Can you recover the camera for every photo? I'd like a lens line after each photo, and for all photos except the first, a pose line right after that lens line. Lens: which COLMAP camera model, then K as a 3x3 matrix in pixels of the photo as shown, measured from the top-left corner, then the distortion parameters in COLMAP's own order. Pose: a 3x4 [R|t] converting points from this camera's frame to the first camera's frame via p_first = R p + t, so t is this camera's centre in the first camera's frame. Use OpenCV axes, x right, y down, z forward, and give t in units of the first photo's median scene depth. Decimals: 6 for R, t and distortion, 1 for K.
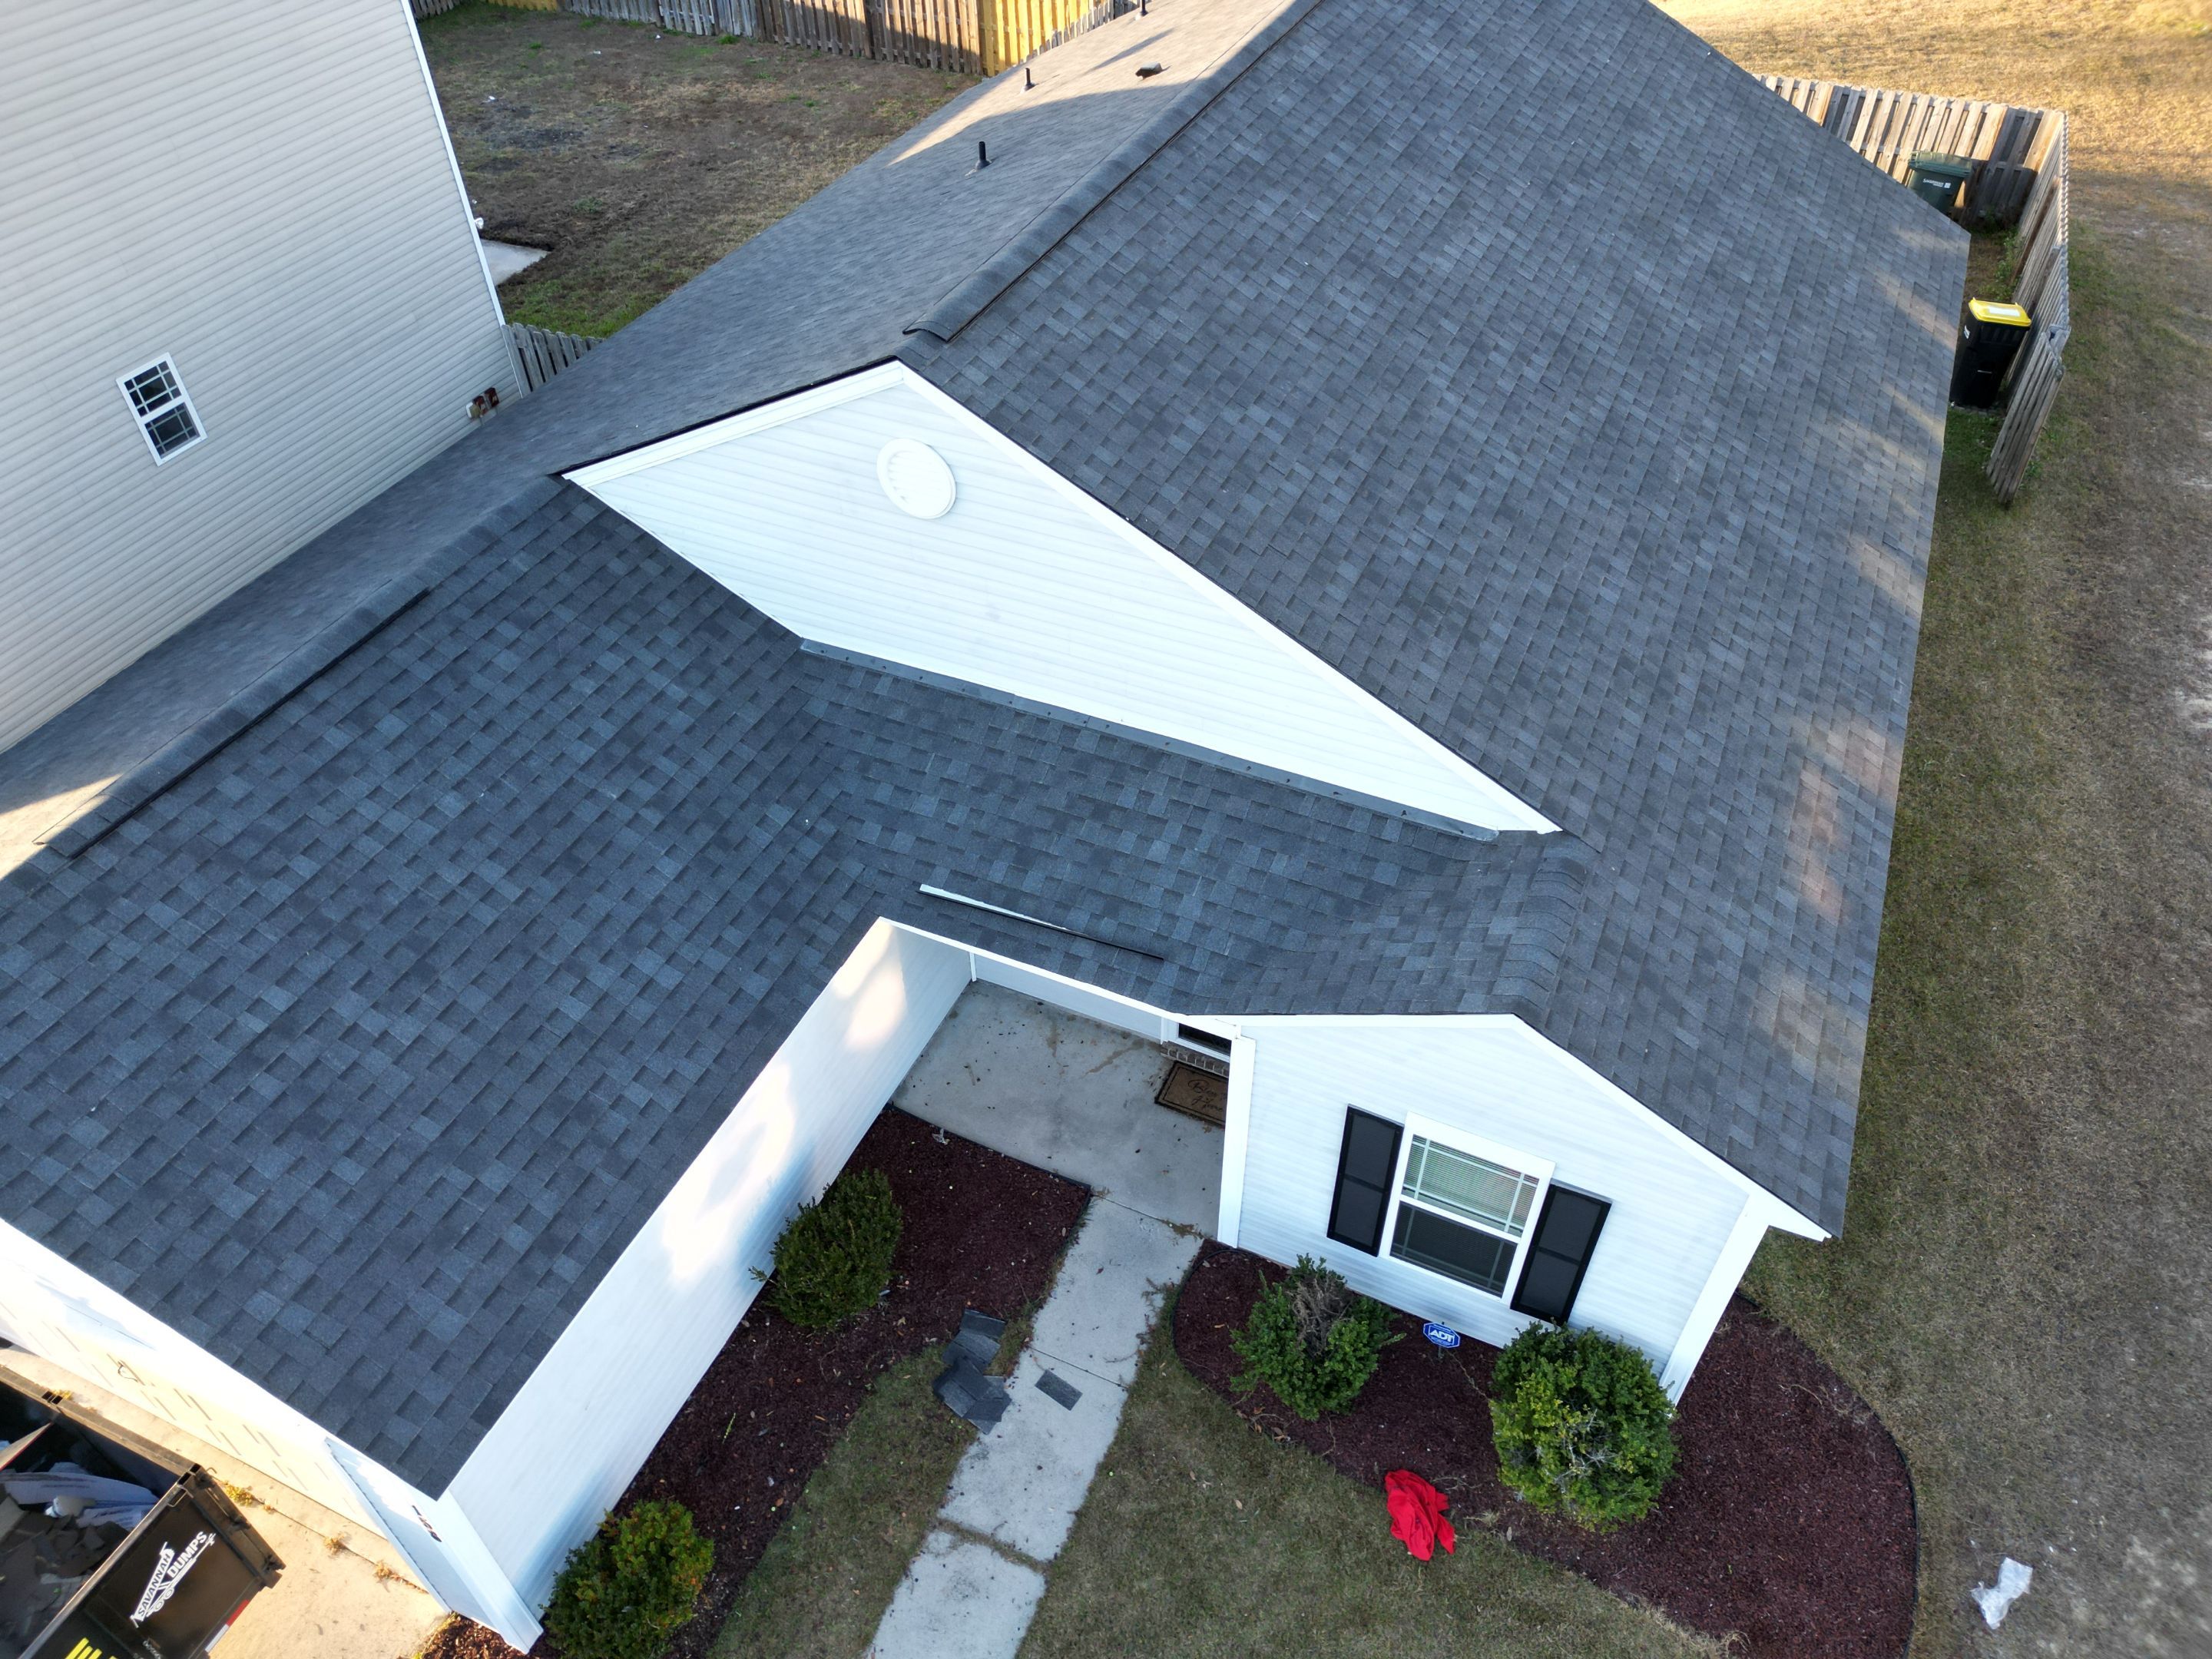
lens RADIAL K [[1546.0, 0, 1105.4], [0, 1546.0, 828.8], [0, 0, 1]] dist [0.062473, -0.053527]
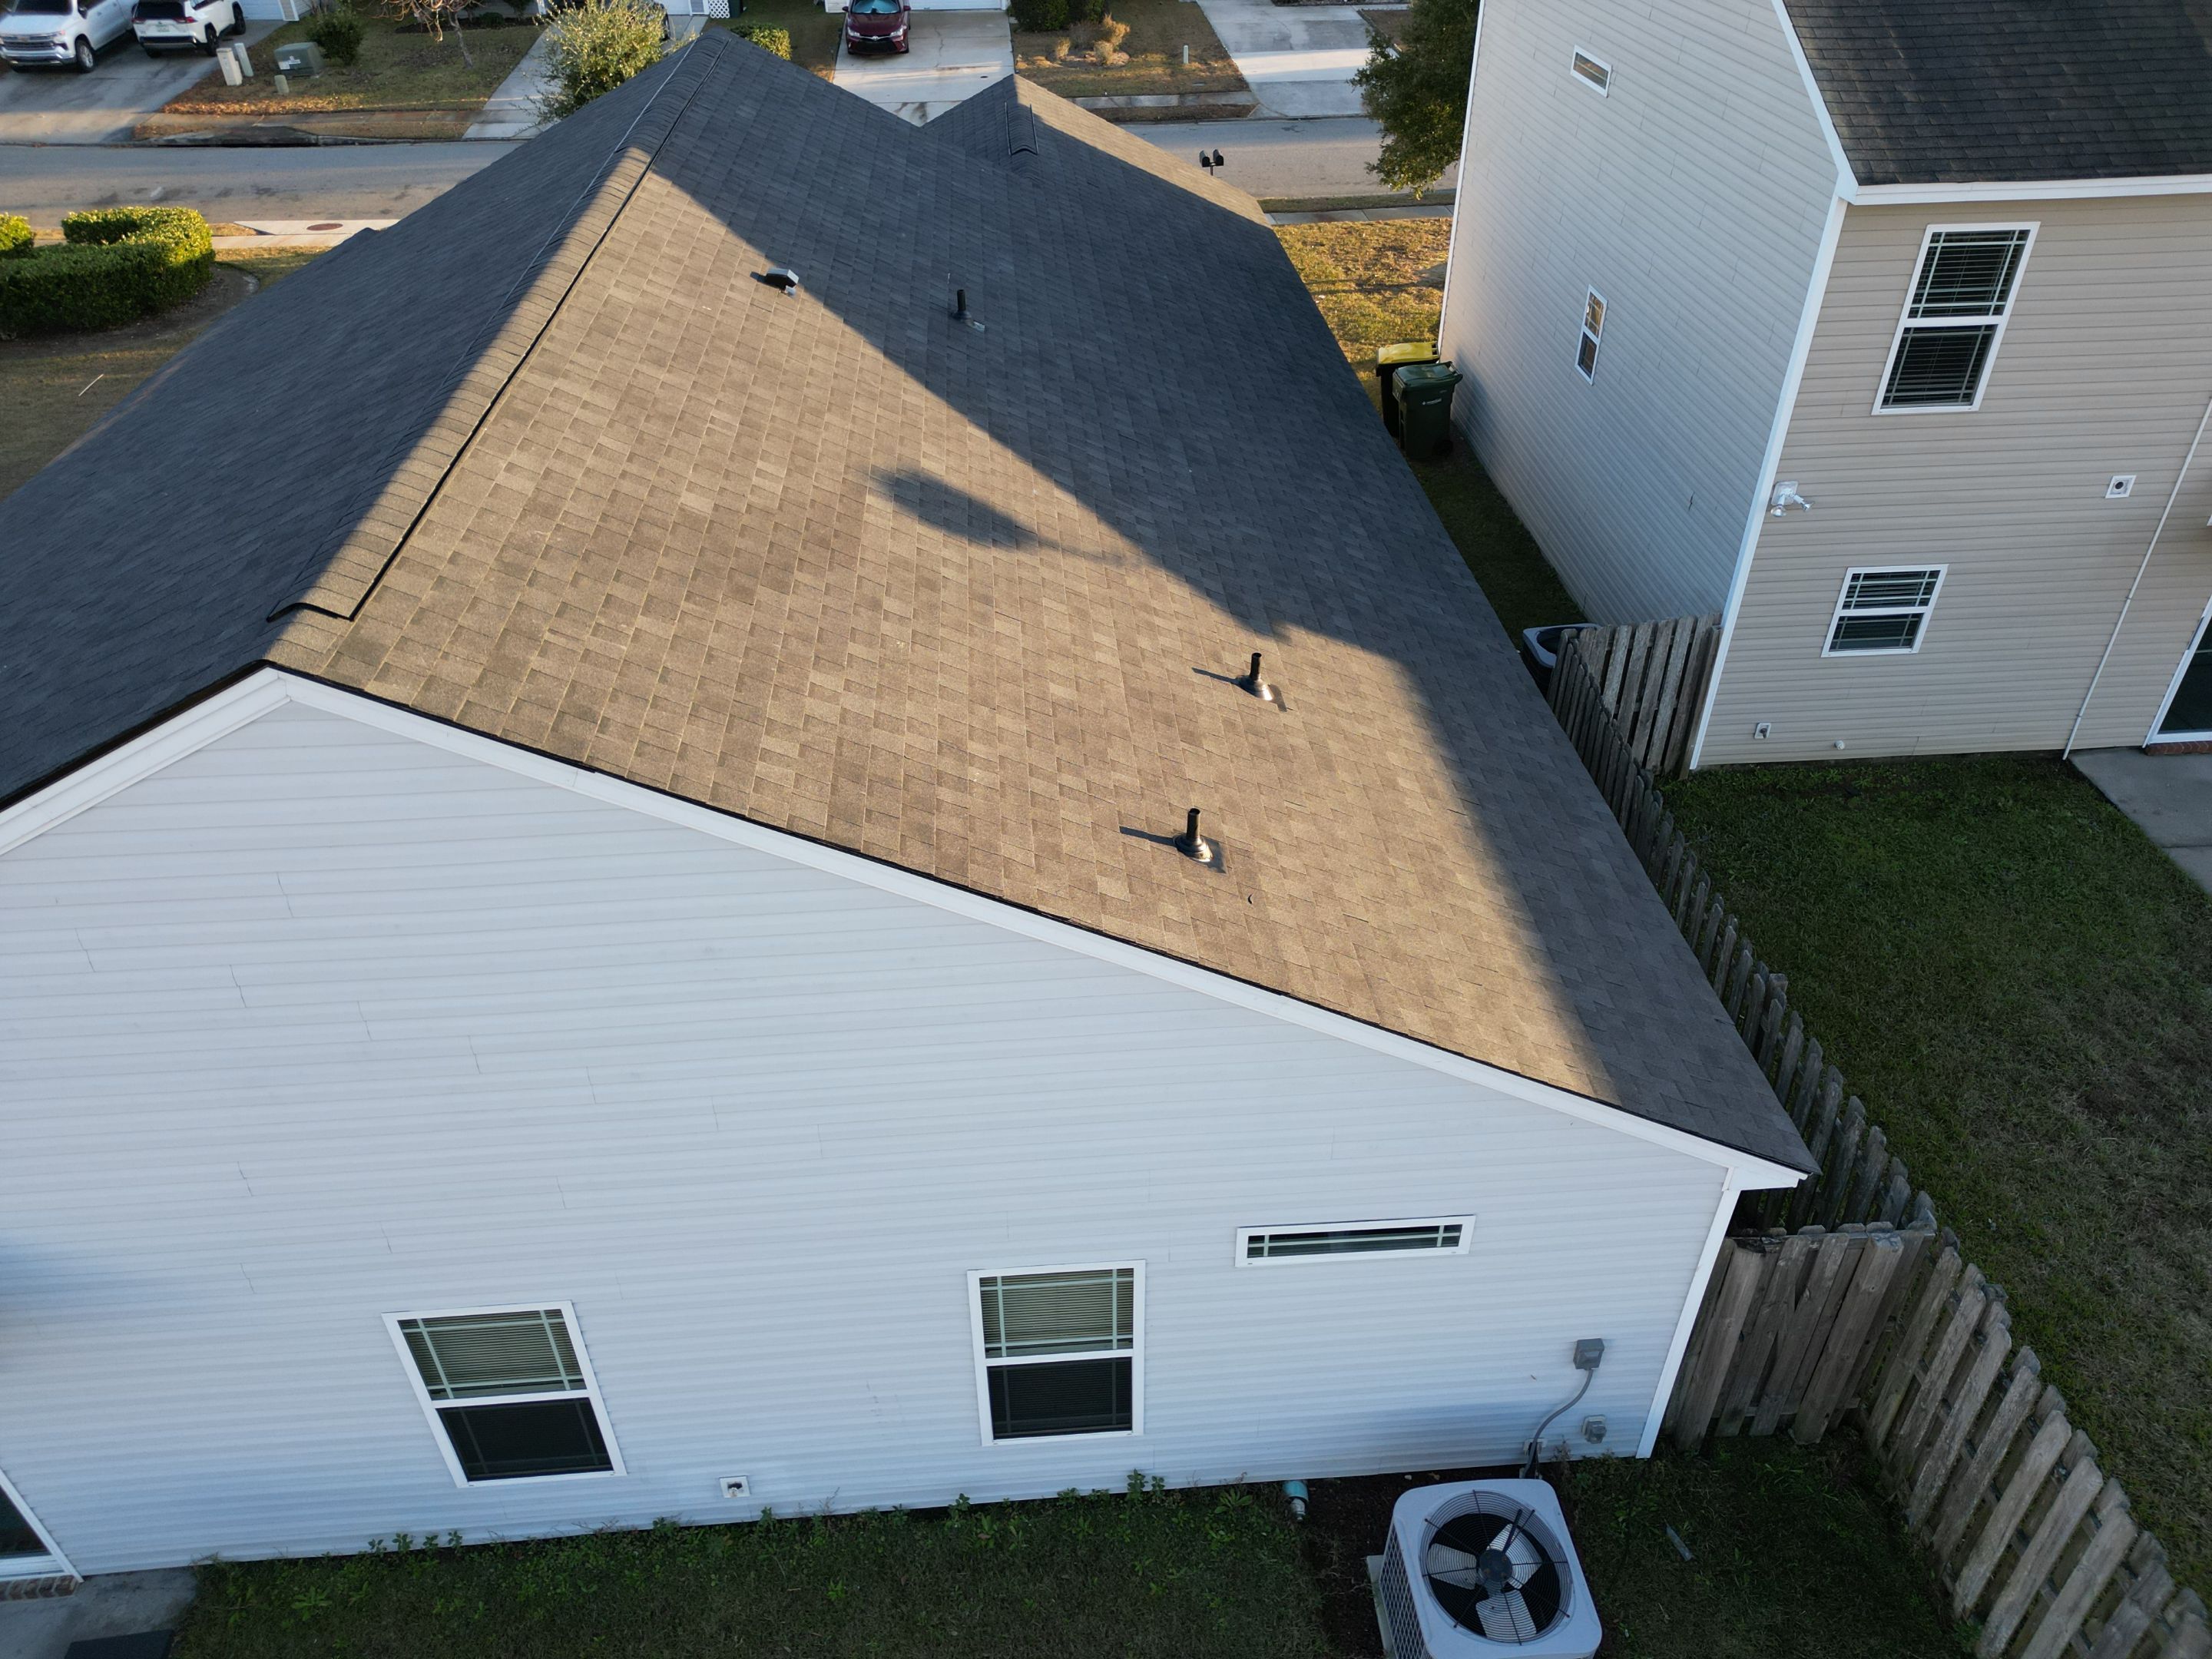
lens RADIAL K [[1546.0, 0, 1108.9], [0, 1546.0, 827.2], [0, 0, 1]] dist [0.062473, -0.053527]
pose [[-0.878168, 0.296342, -0.375503, 0.334453], [-0.317183, 0.226879, 0.920826, -1.570843], [0.358073, 0.927743, -0.105244, 1.860362]]
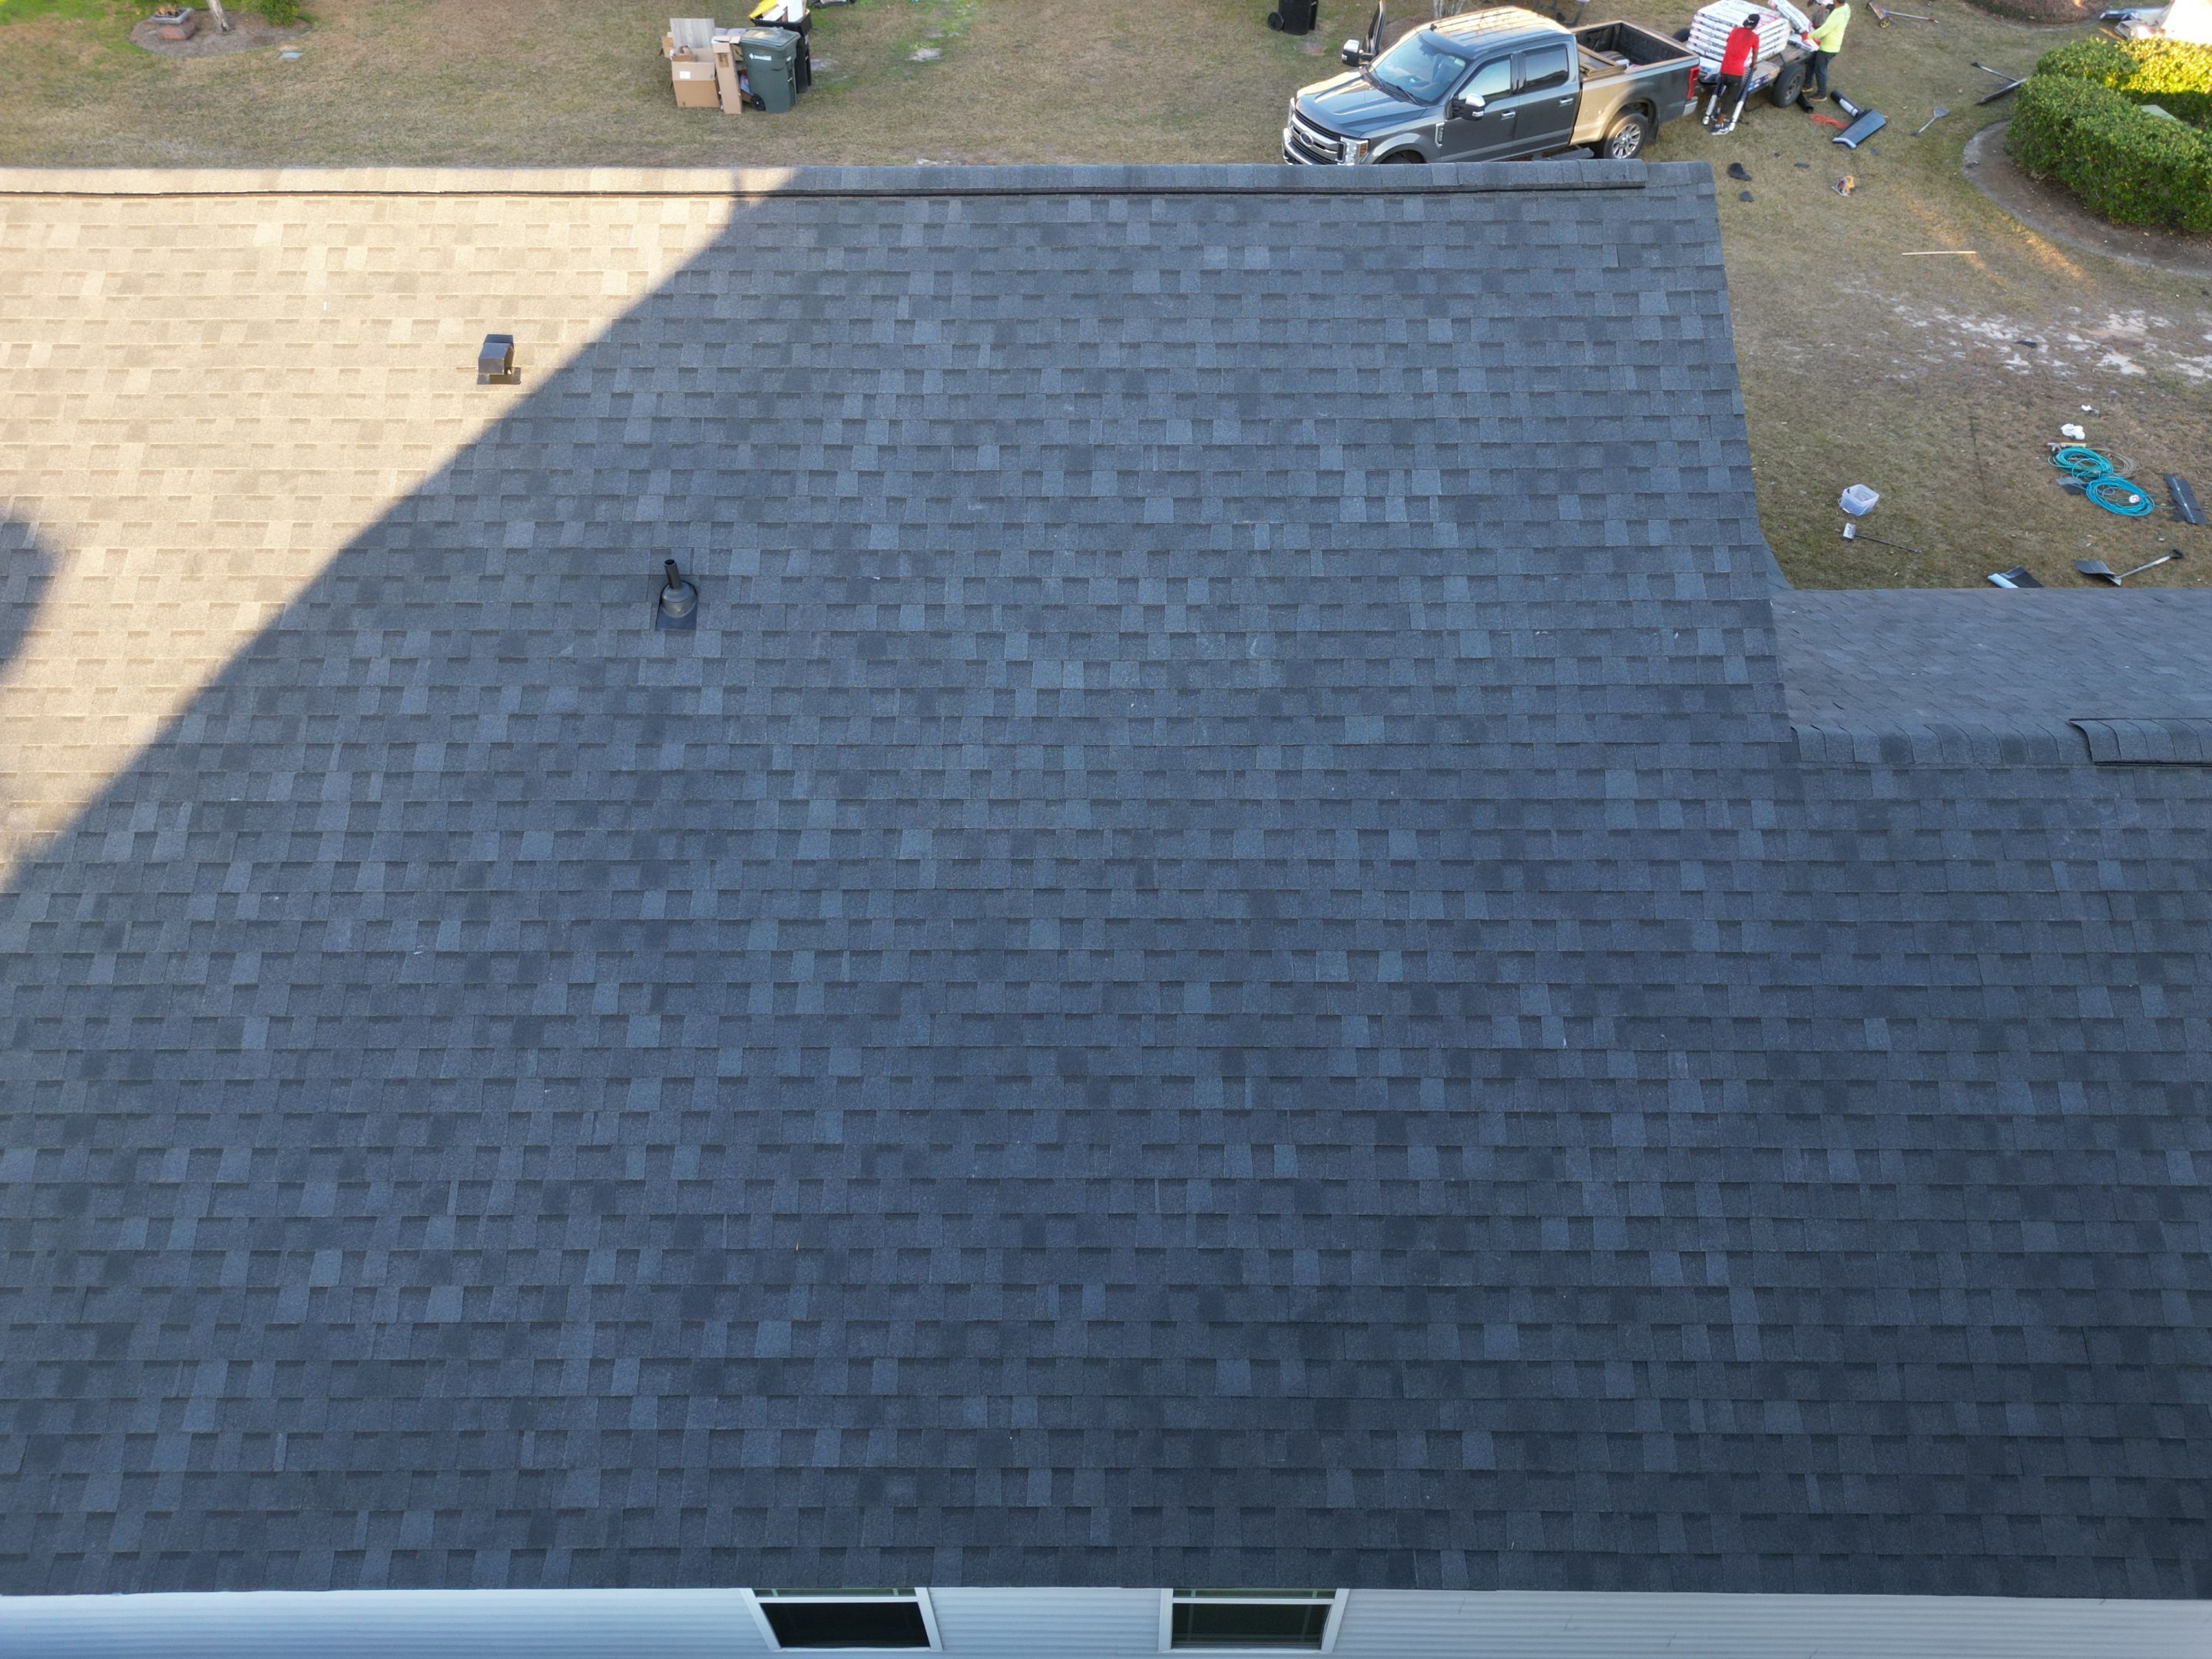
lens RADIAL K [[1546.0, 0, 1119.0], [0, 1546.0, 821.4], [0, 0, 1]] dist [0.062473, -0.053527]
pose [[-0.401754, -0.640561, 0.654428, -0.752625], [0.643255, 0.311239, 0.699538, -0.932140], [-0.651780, 0.702006, 0.287003, 1.081868]]
